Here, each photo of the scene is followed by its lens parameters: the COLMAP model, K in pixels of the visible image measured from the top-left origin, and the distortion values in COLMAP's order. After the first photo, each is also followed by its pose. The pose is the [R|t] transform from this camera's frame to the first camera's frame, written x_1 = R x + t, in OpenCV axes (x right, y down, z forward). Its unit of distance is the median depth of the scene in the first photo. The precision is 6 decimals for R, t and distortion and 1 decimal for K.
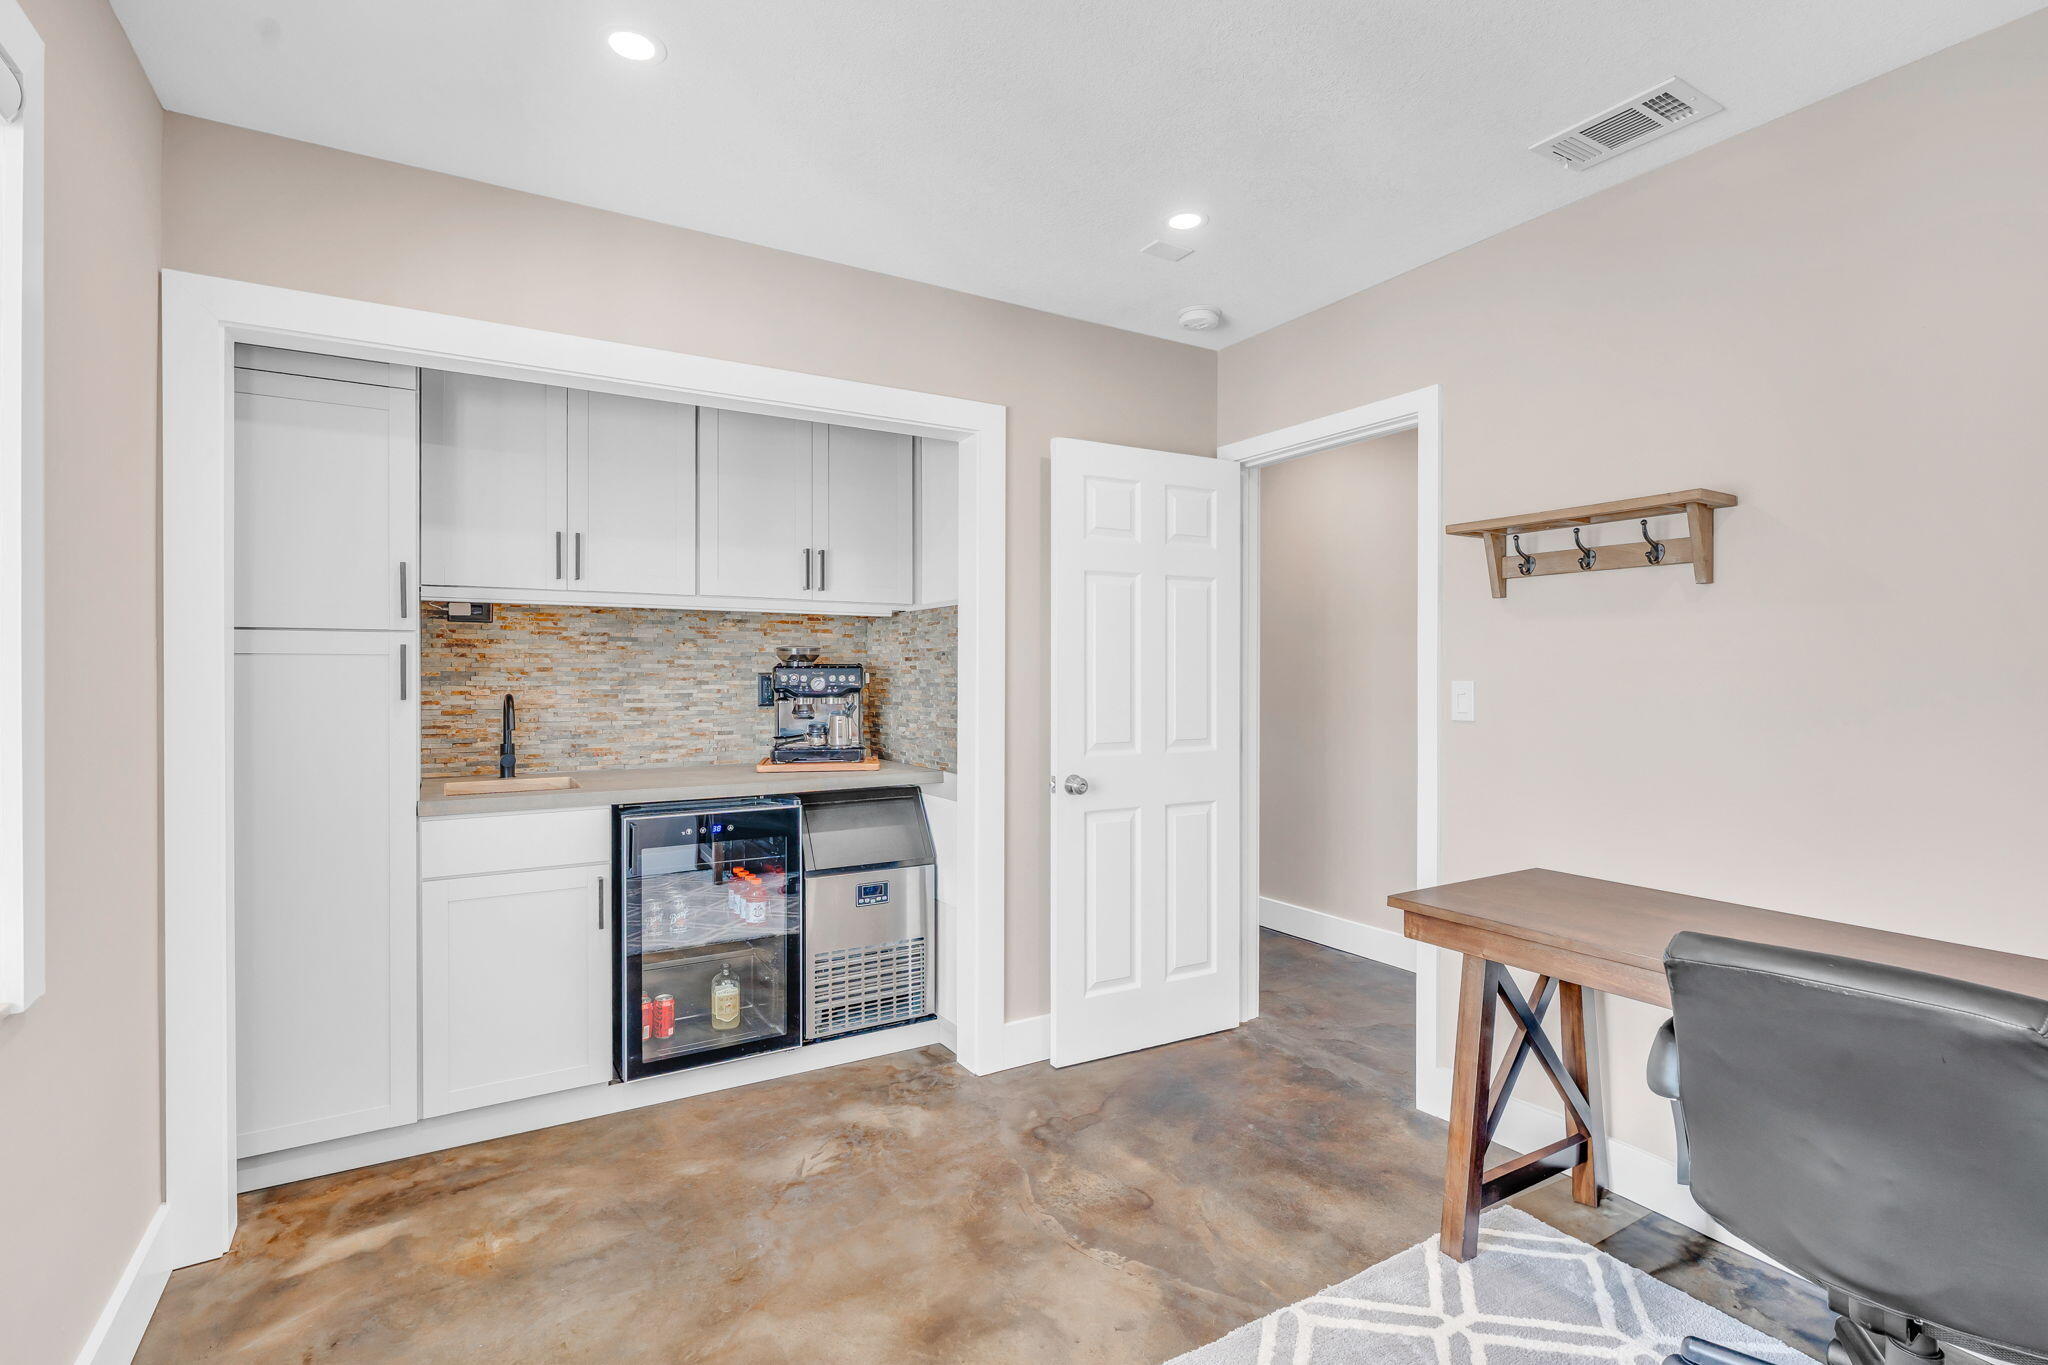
lens RADIAL K [[952.6, 0, 1033.3], [0, 952.6, 676.3], [0, 0, 1]] dist [-0.057534, 0.020830]
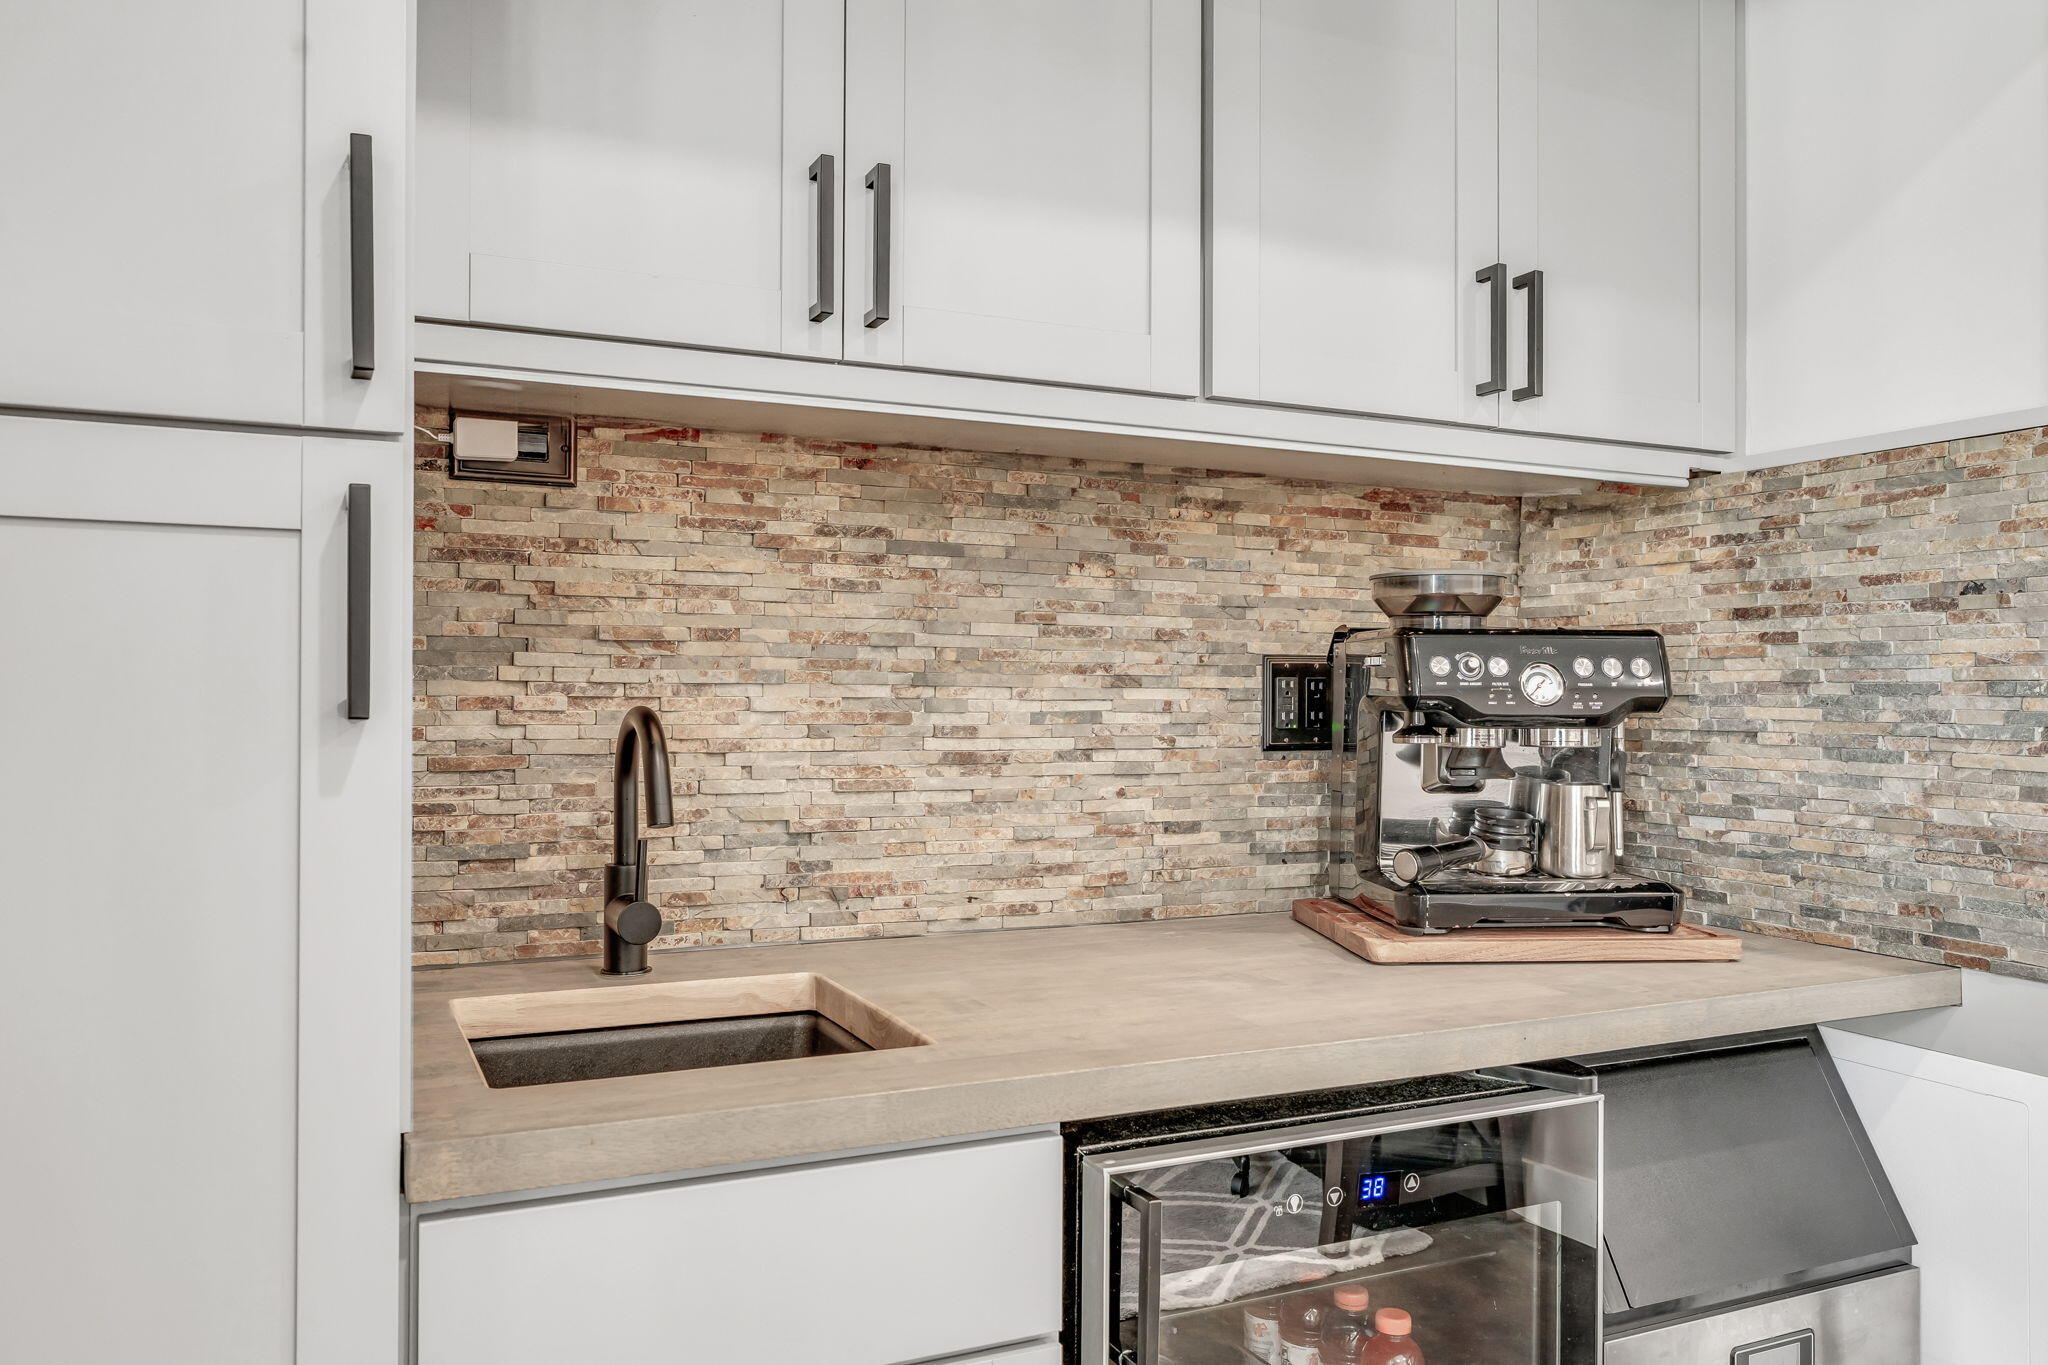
lens RADIAL K [[1721.8, 0, 1074.8], [0, 1721.8, 685.2], [0, 0, 1]] dist [-0.010466, -0.005258]
pose [[0.988212, 0.006201, -0.152964, -0.291956], [-0.006835, 0.999970, -0.003619, 0.011224], [0.152937, 0.004622, 0.988225, 0.406114]]
